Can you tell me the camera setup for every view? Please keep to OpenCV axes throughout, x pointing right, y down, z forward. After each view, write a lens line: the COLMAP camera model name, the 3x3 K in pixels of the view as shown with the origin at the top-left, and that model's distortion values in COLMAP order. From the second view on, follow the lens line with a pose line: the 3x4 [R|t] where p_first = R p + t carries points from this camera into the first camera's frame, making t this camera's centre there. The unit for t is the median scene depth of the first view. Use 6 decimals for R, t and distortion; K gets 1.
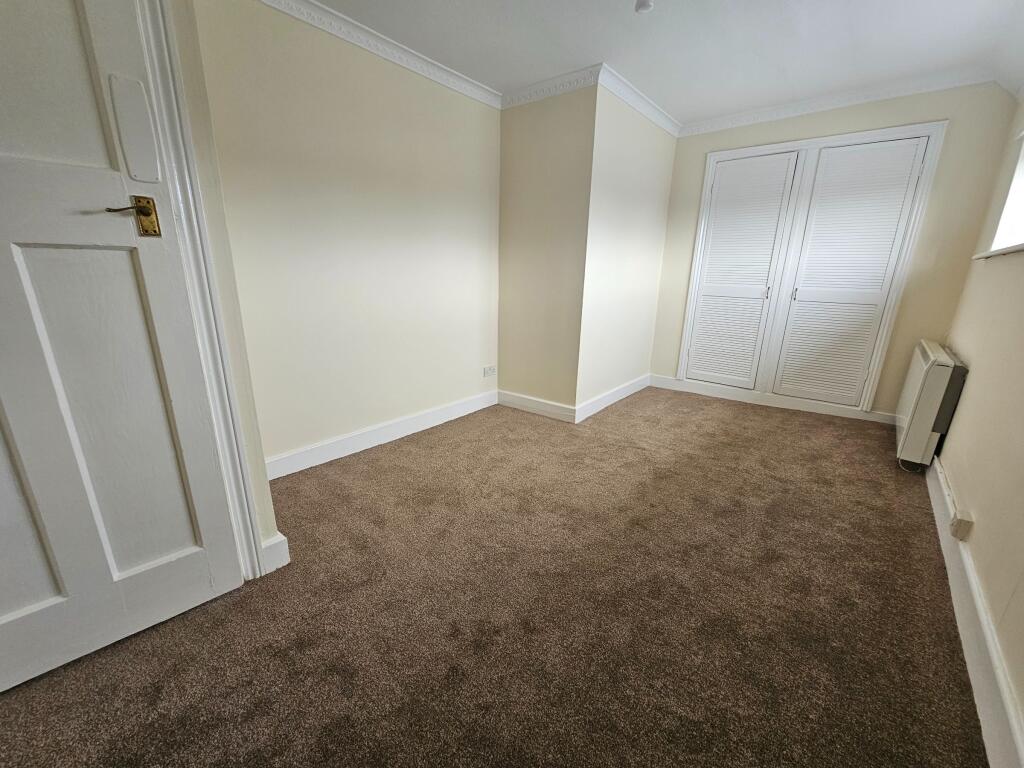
lens RADIAL K [[414.7, 0, 507.2], [0, 414.7, 385.7], [0, 0, 1]] dist [-0.001217, -0.000592]
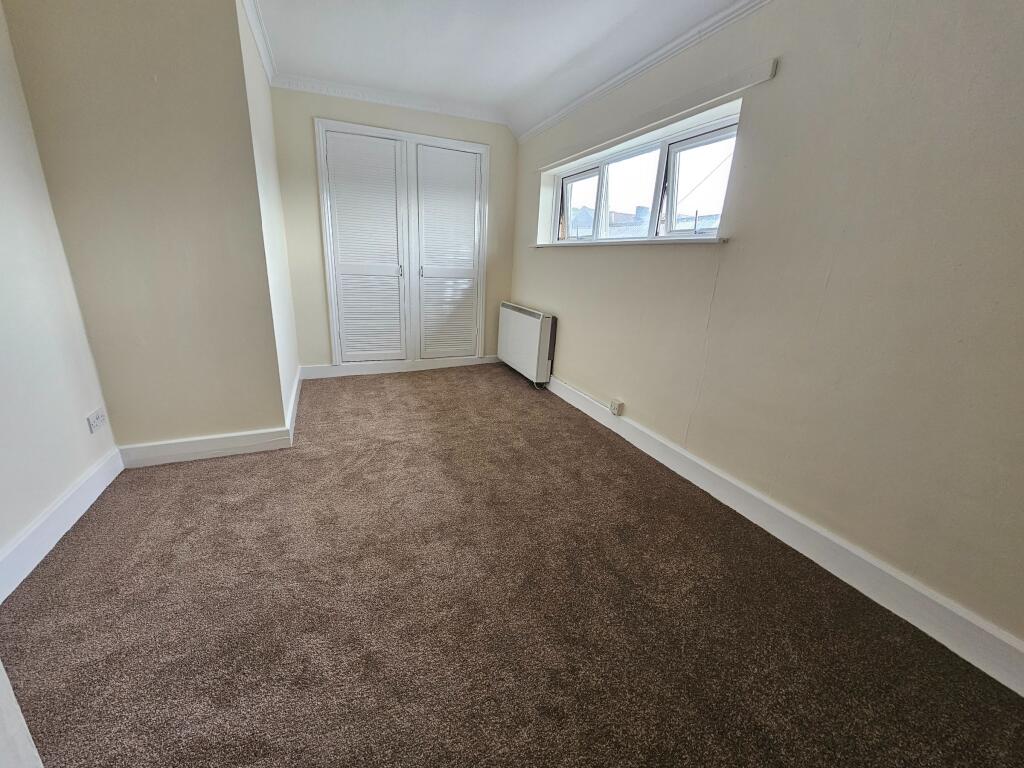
lens RADIAL K [[414.7, 0, 509.3], [0, 414.7, 389.5], [0, 0, 1]] dist [-0.001217, -0.000592]
pose [[0.463704, -0.264272, 0.845659, -0.302915], [0.203361, 0.960743, 0.188726, -0.083841], [-0.862336, 0.084460, 0.499243, 0.271794]]
